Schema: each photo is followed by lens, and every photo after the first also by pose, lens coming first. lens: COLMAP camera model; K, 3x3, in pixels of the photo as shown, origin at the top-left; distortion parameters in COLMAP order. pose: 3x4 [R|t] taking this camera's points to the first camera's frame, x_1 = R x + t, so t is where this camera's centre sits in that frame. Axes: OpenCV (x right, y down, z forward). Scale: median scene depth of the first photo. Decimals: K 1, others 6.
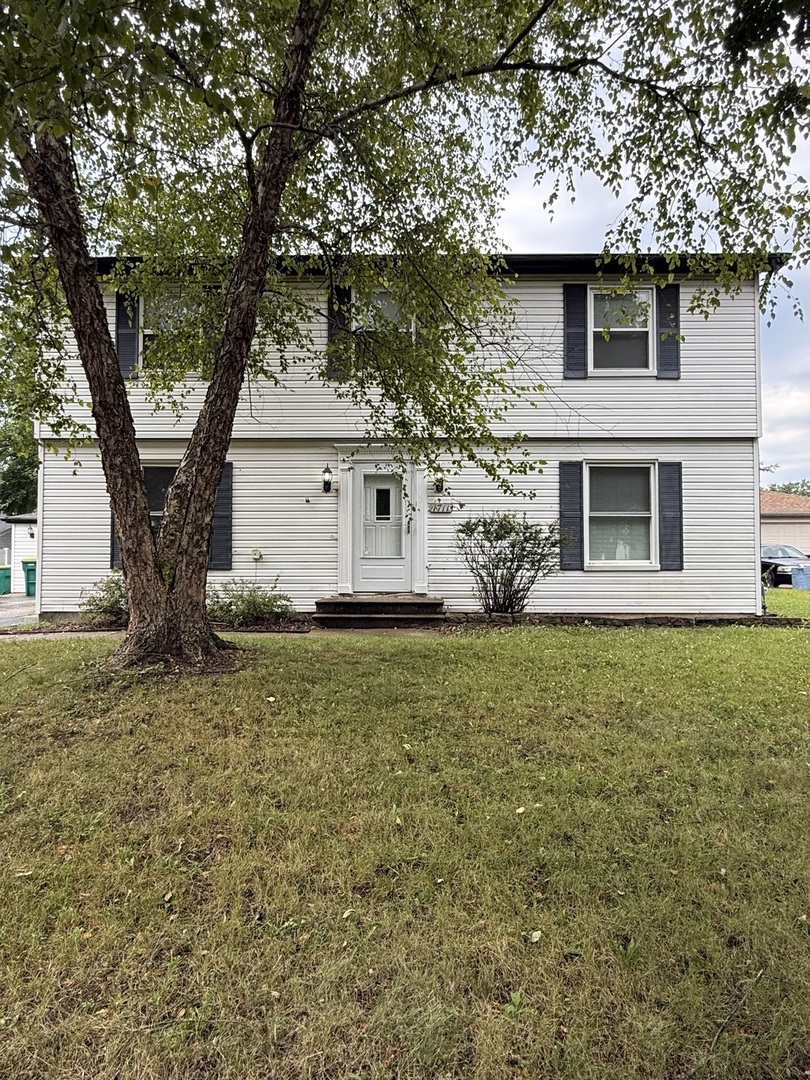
lens RADIAL K [[666.0, 0, 405.9], [0, 666.0, 541.5], [0, 0, 1]] dist [-0.034567, -0.000284]
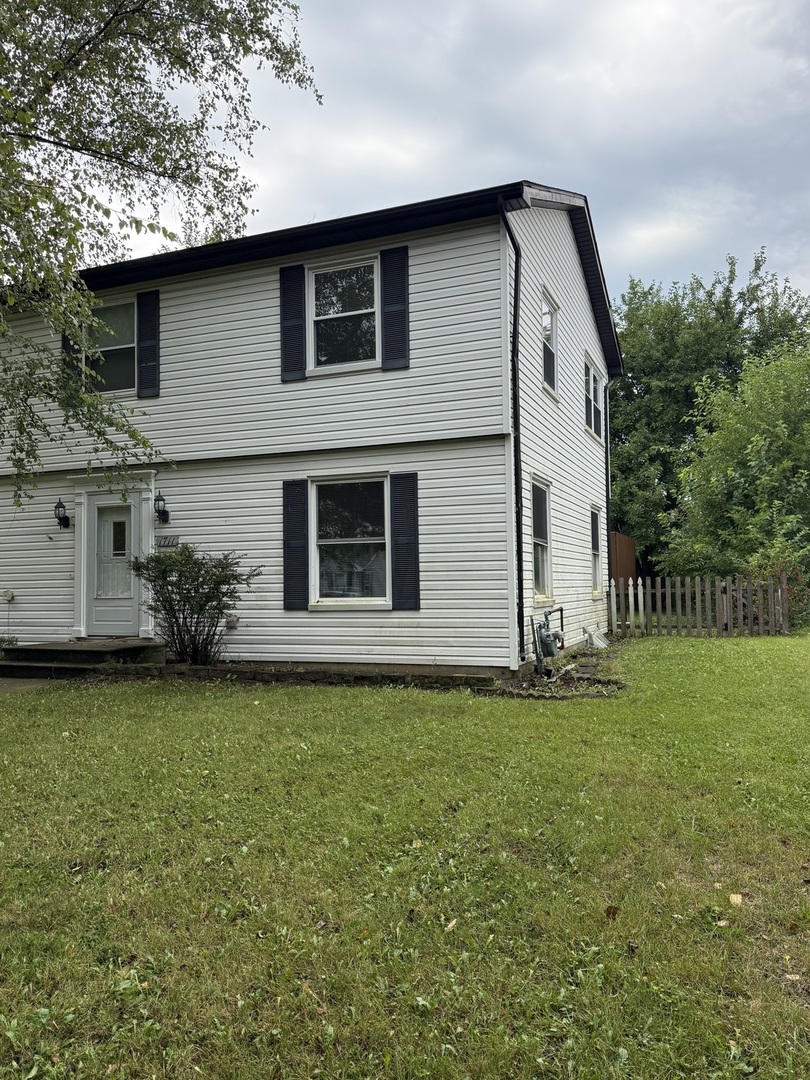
lens RADIAL K [[827.3, 0, 402.2], [0, 827.3, 546.9], [0, 0, 1]] dist [0.081893, 0.002797]
pose [[0.938733, -0.031967, -0.343159, 0.736922], [0.025764, 0.999412, -0.022621, -0.009306], [0.343681, 0.012394, 0.939005, 0.064464]]
